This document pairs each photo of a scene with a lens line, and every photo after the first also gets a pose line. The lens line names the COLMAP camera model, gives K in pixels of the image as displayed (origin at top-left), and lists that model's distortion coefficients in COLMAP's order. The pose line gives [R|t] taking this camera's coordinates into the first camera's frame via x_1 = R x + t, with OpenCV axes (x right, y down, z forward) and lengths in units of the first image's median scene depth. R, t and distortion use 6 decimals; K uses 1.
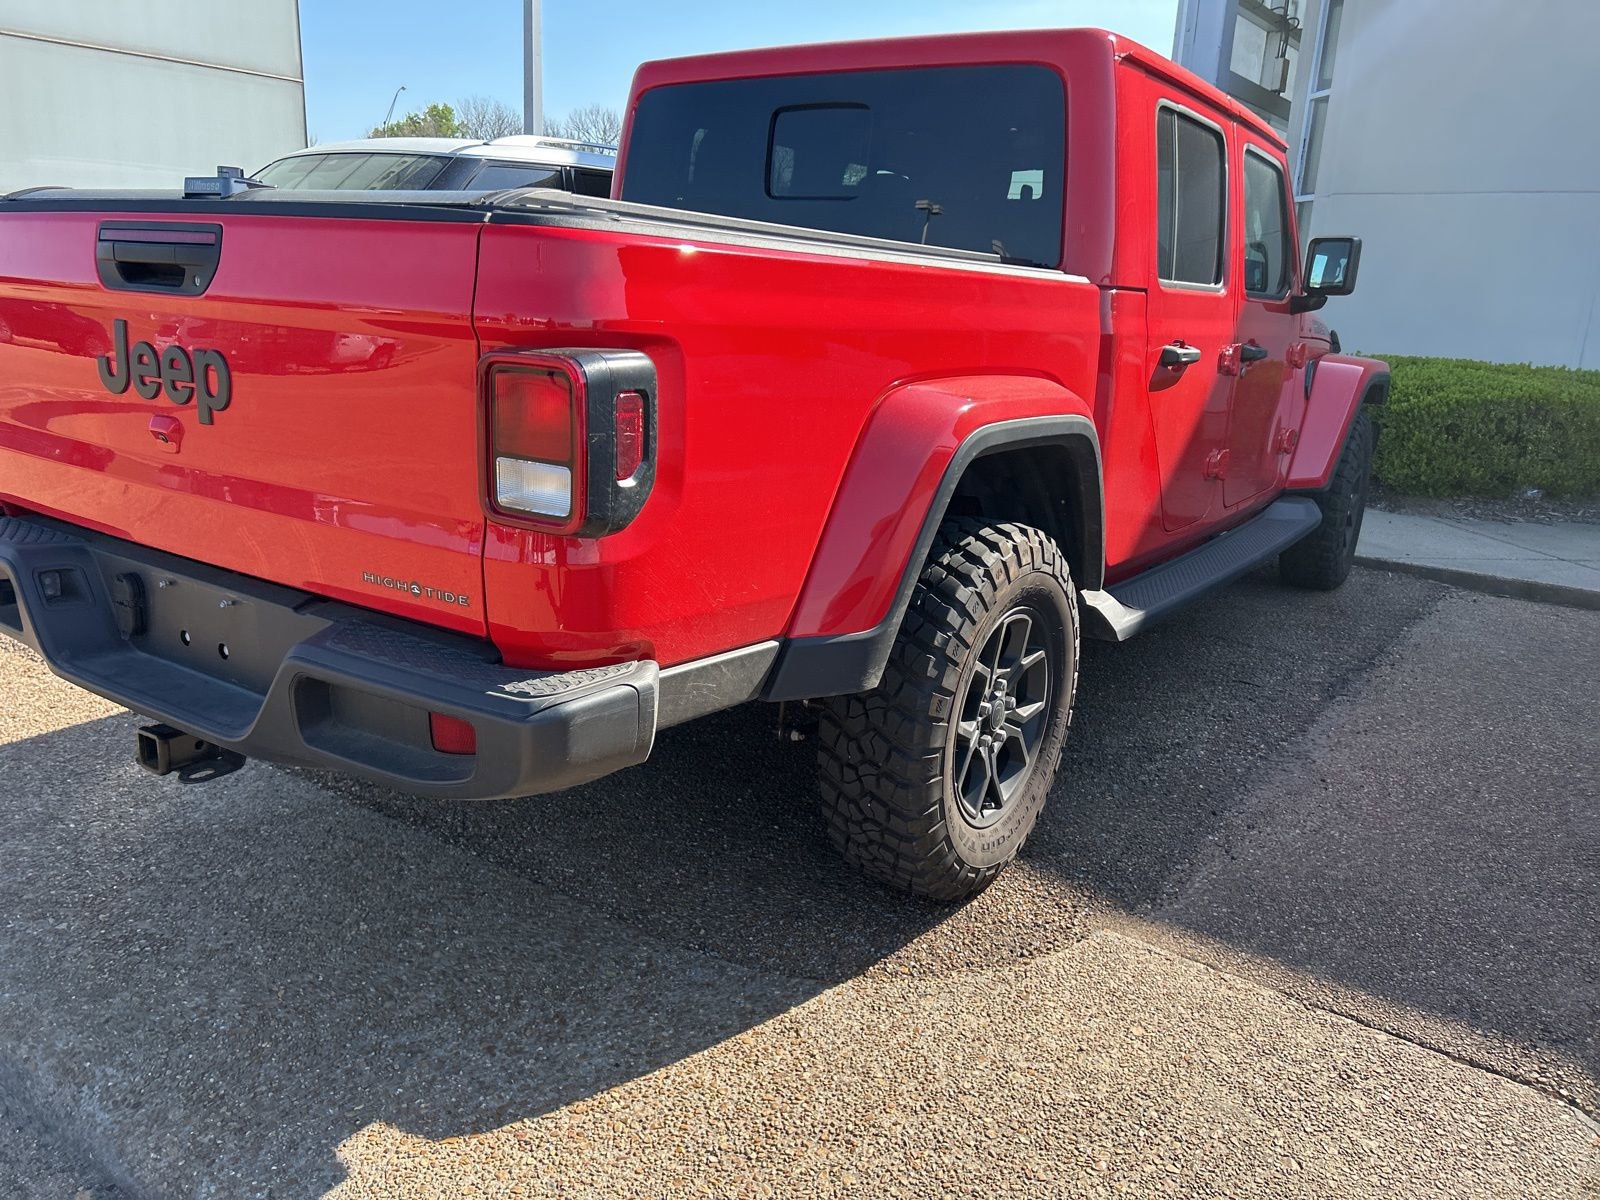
lens RADIAL K [[1181.8, 0, 802.2], [0, 1181.8, 605.1], [0, 0, 1]] dist [0.040969, -0.046326]
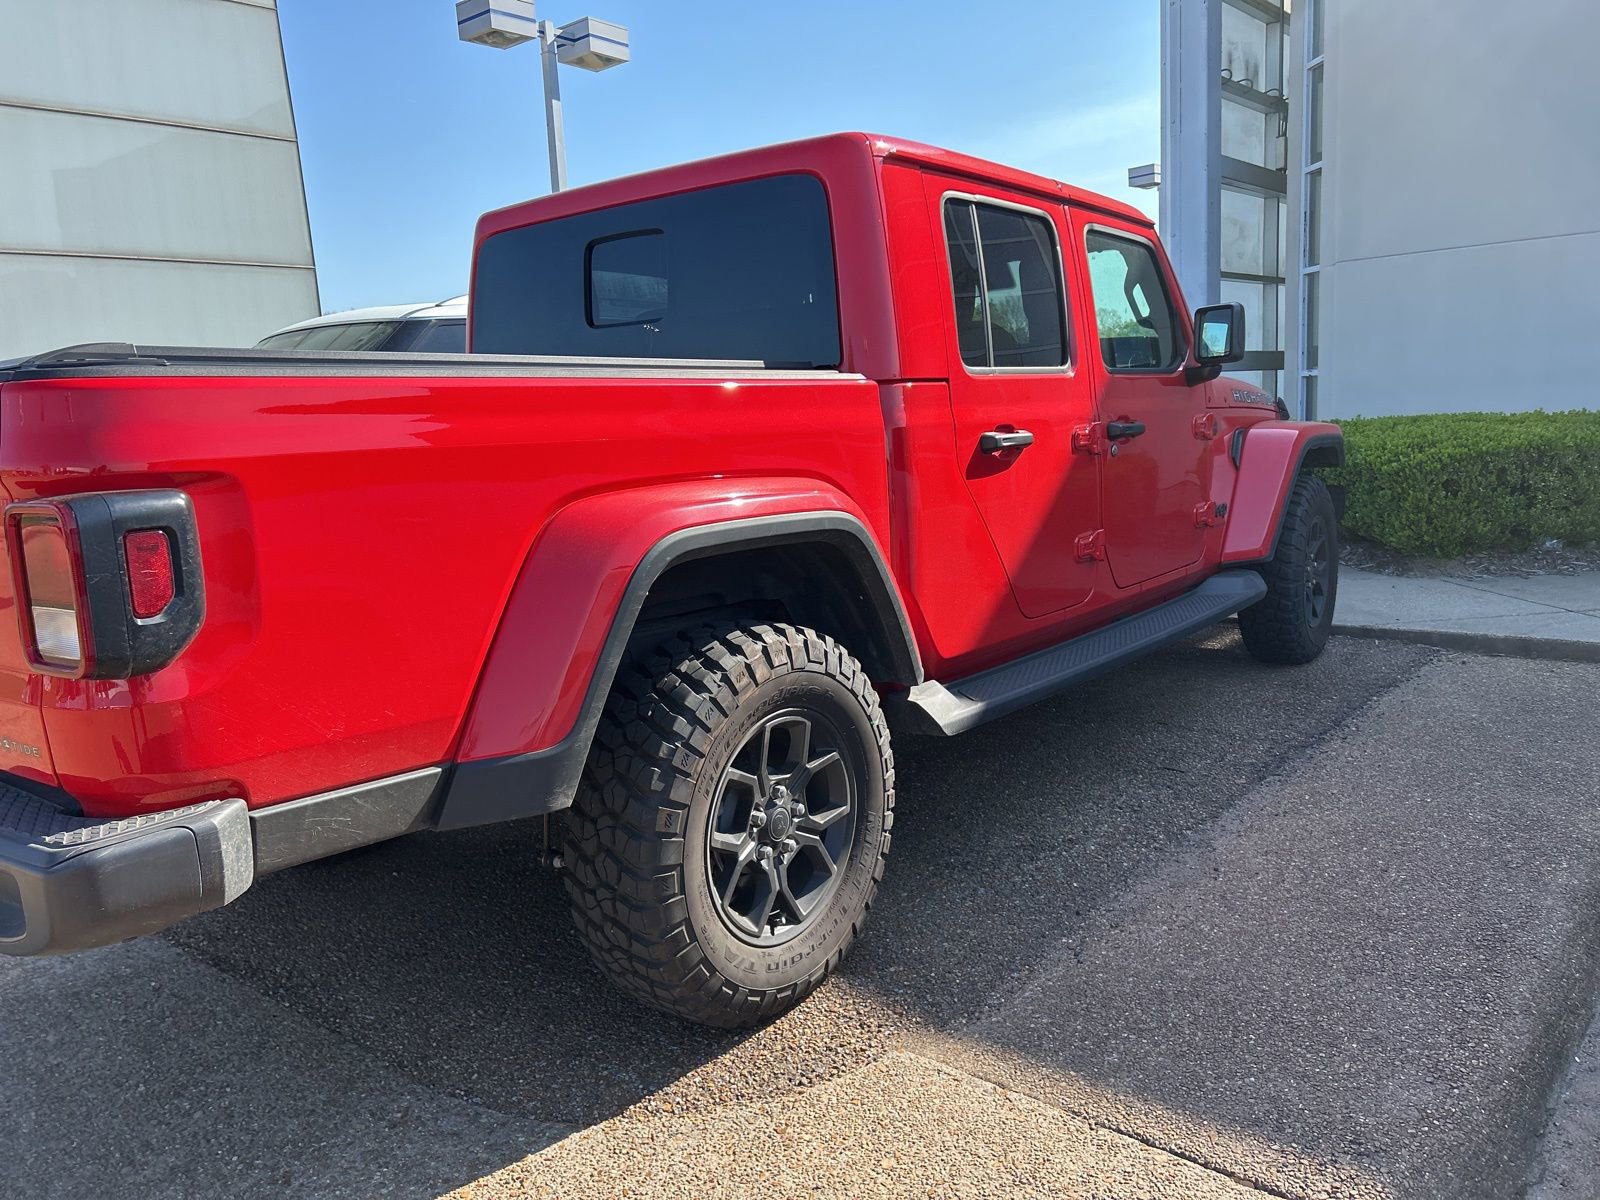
lens RADIAL K [[1181.8, 0, 800.4], [0, 1181.8, 604.0], [0, 0, 1]] dist [0.040969, -0.046326]
pose [[0.992739, -0.085181, -0.084928, 0.261758], [0.076283, 0.991750, -0.103022, 0.014904], [0.093003, 0.095795, 0.991047, 0.032487]]
